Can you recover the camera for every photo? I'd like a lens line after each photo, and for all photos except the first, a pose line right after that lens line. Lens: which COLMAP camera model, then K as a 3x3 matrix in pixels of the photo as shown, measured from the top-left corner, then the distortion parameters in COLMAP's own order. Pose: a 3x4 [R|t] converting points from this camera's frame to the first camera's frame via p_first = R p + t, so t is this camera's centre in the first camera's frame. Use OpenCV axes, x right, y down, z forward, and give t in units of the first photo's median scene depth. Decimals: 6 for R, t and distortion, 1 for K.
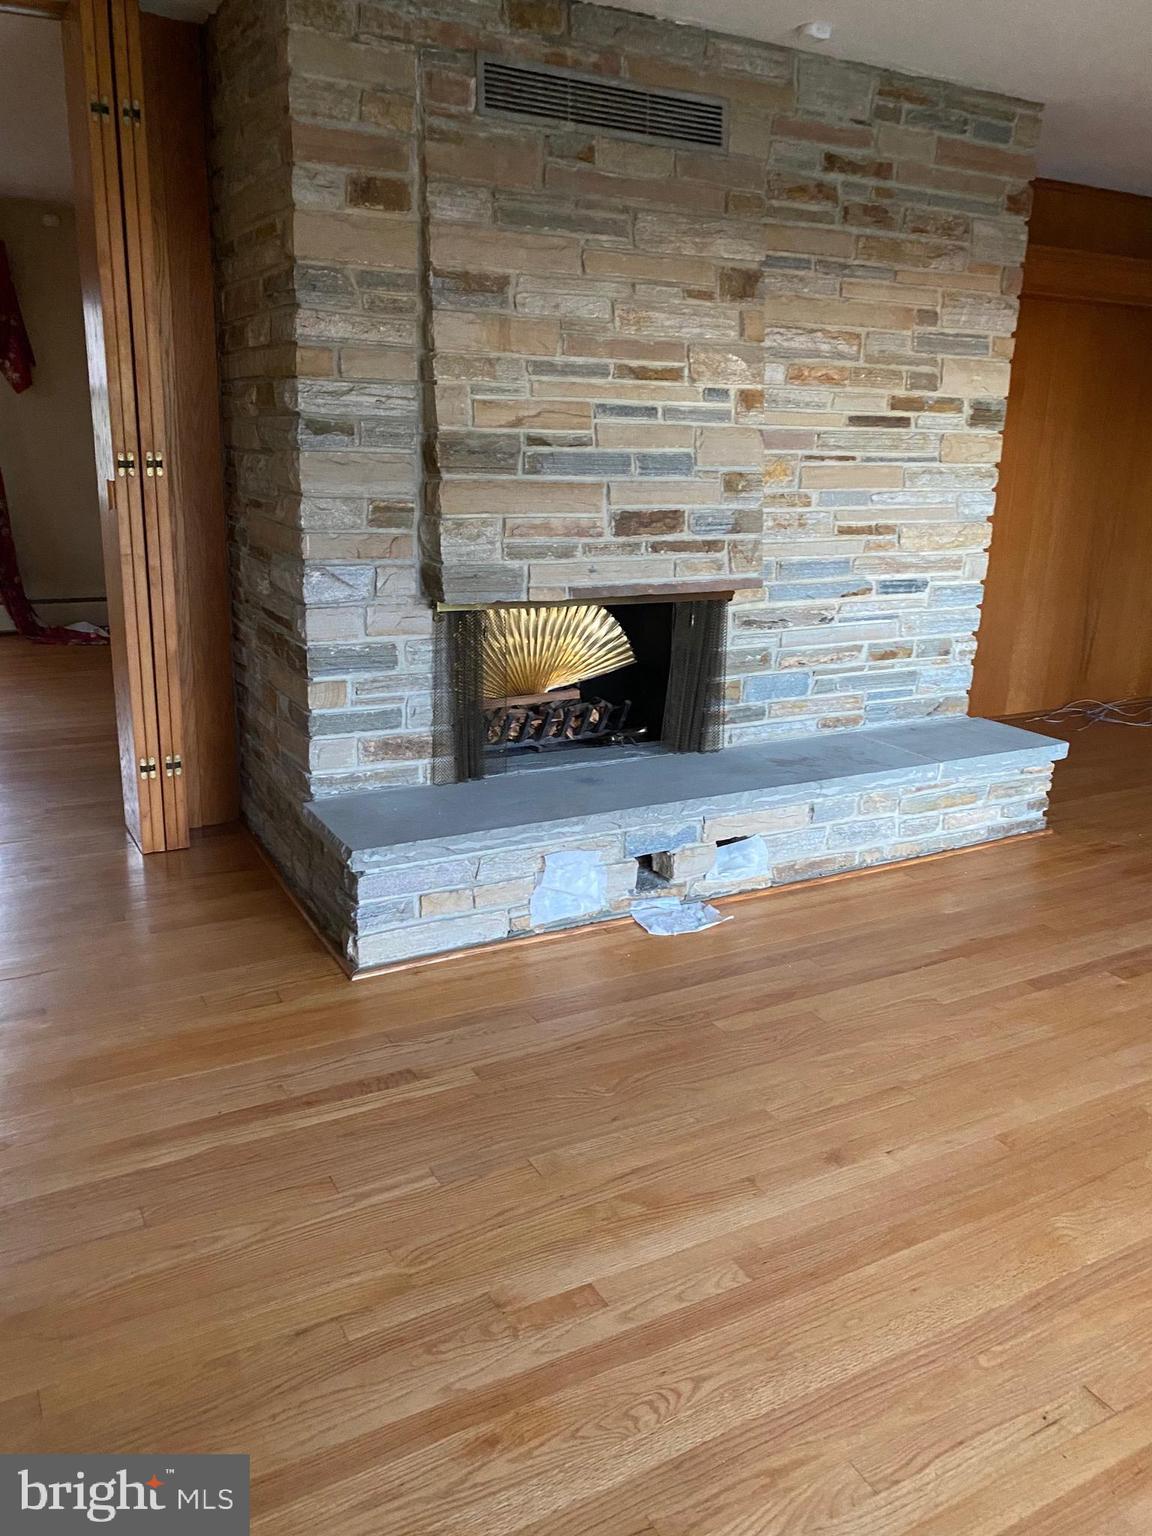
lens RADIAL K [[1161.9, 0, 576.0], [0, 1161.9, 768.0], [0, 0, 1]] dist [0.001184, 0.001501]
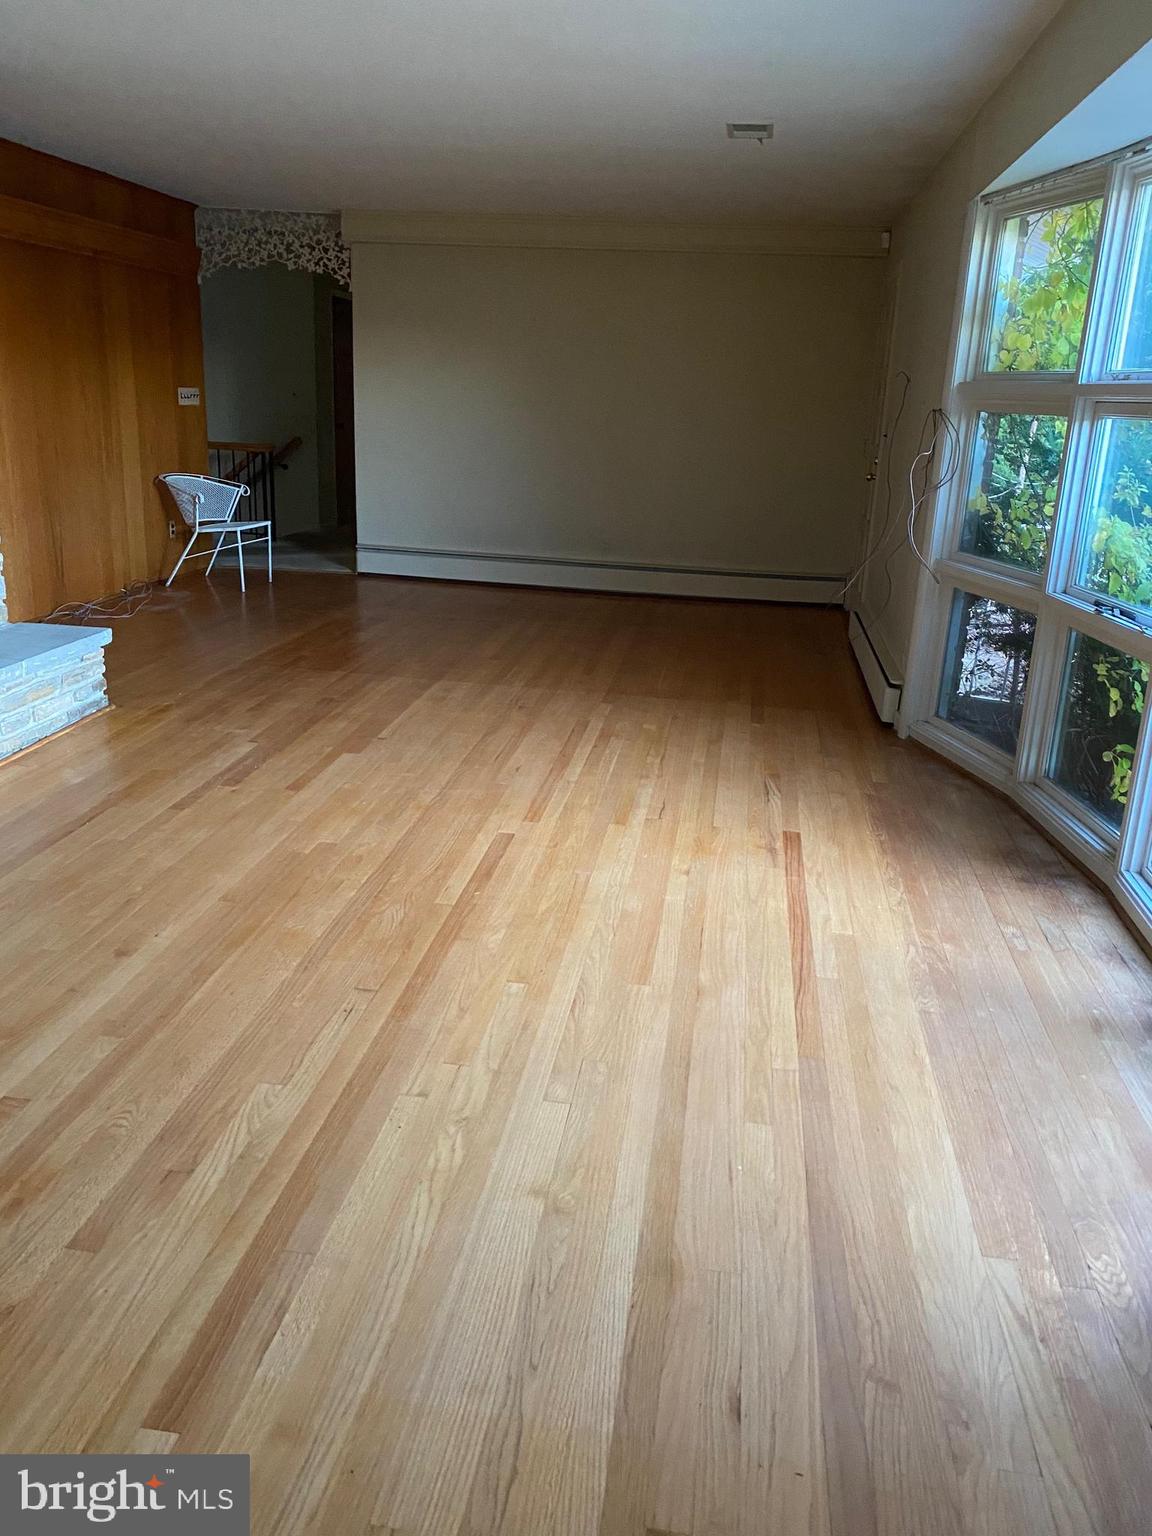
lens RADIAL K [[1161.9, 0, 576.0], [0, 1161.9, 768.0], [0, 0, 1]] dist [0.001184, 0.001501]
pose [[0.605880, -0.250252, 0.755171, -0.233309], [0.202042, 0.966517, 0.158189, 0.025402], [-0.769473, 0.056733, 0.636155, -0.117571]]
